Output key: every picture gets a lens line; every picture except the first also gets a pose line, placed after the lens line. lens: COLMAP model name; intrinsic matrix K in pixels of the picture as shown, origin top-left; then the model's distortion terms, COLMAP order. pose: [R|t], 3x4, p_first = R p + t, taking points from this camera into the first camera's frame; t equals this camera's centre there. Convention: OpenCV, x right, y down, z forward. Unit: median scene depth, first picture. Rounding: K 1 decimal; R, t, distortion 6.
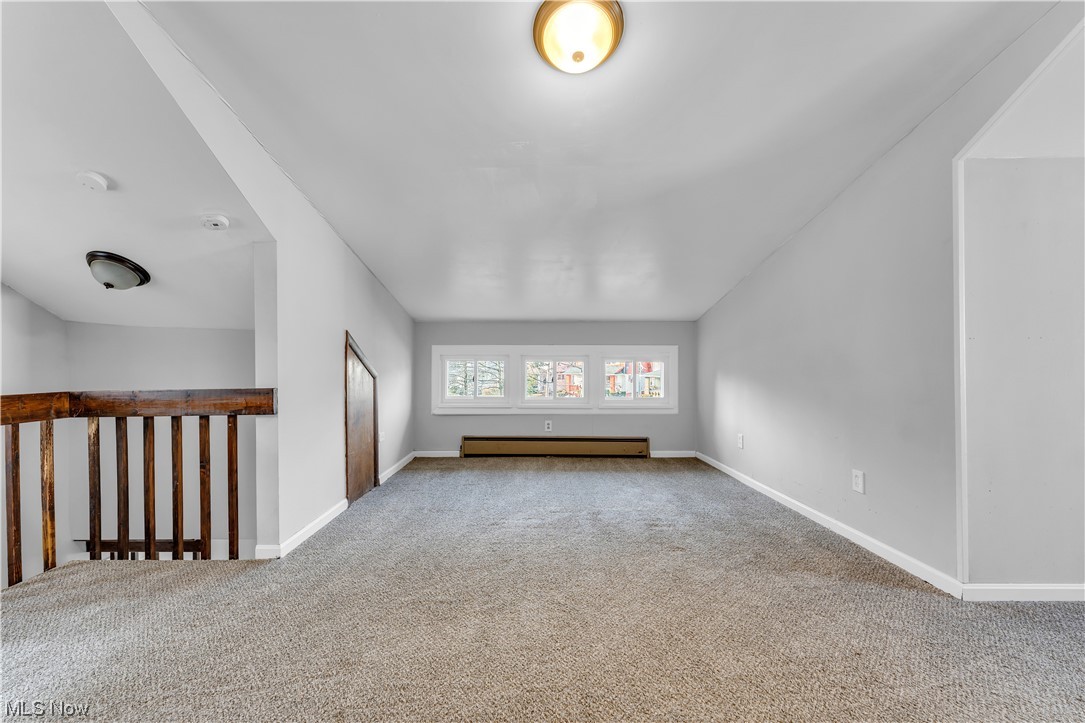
lens RADIAL K [[437.0, 0, 537.1], [0, 437.0, 369.7], [0, 0, 1]] dist [0.001871, -0.000342]
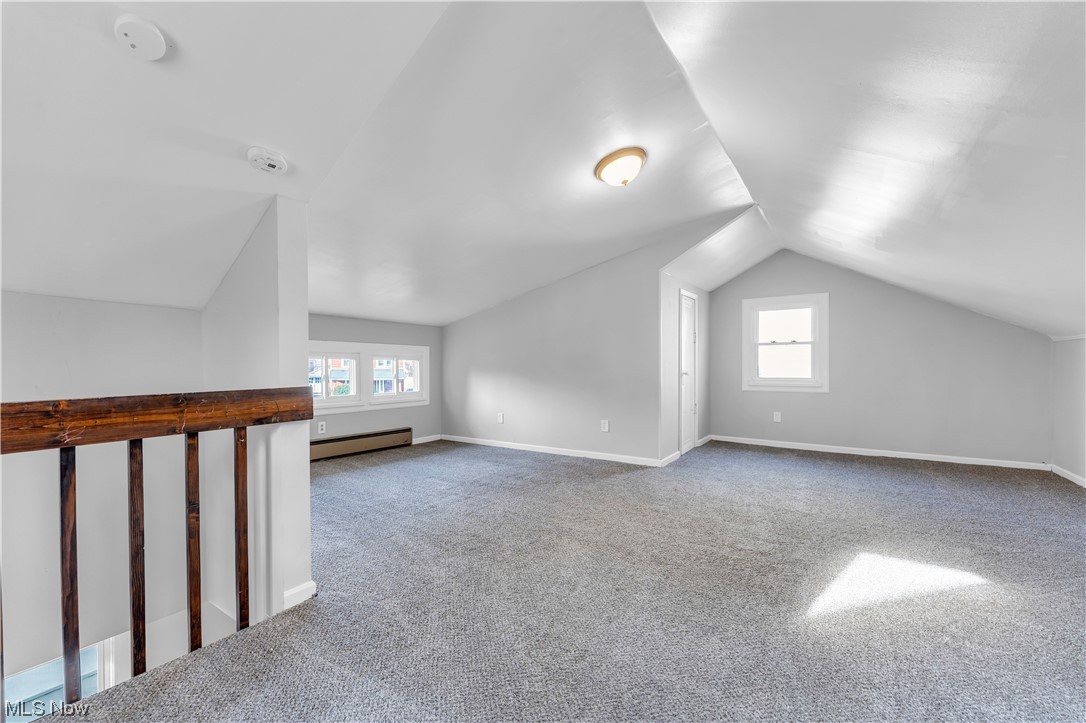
lens RADIAL K [[437.1, 0, 535.4], [0, 437.1, 366.4], [0, 0, 1]] dist [0.000051, -0.000196]
pose [[0.572989, 0.000553, 0.819563, -0.750517], [0.005700, 0.999973, -0.004660, 0.008320], [-0.819543, 0.007342, 0.572971, 0.144131]]
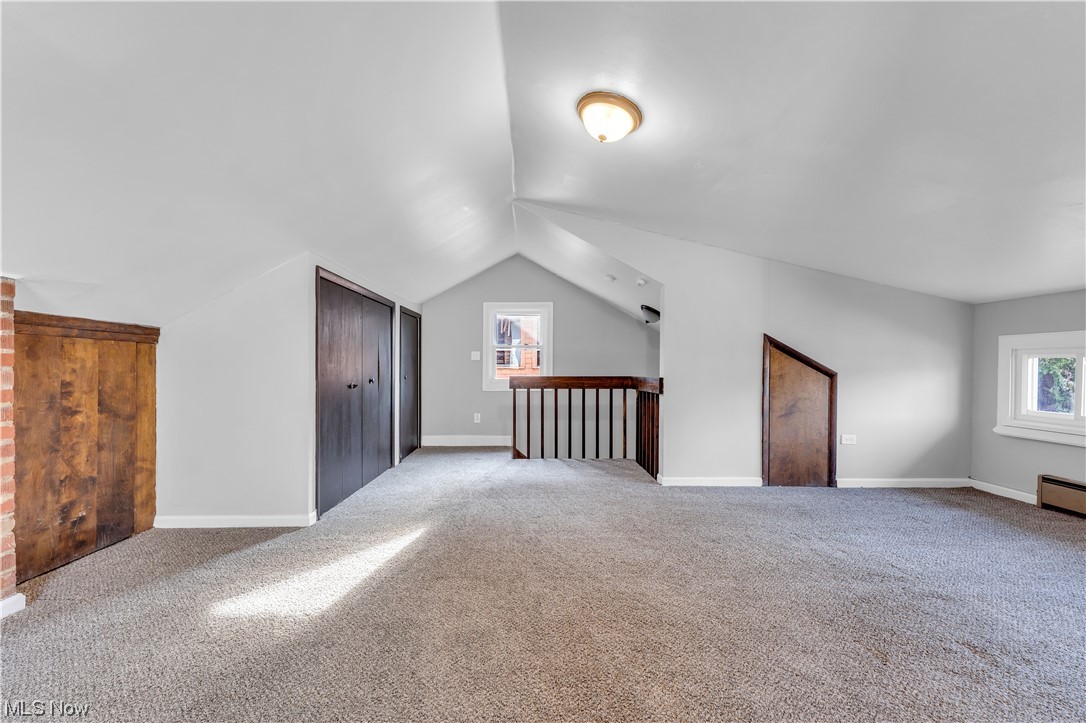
lens RADIAL K [[437.1, 0, 535.4], [0, 437.1, 366.4], [0, 0, 1]] dist [0.000051, -0.000196]
pose [[0.017128, 0.003649, -0.999847, 0.724081], [-0.013982, 0.999896, 0.003410, 0.002251], [0.999756, 0.013921, 0.017177, 0.377514]]
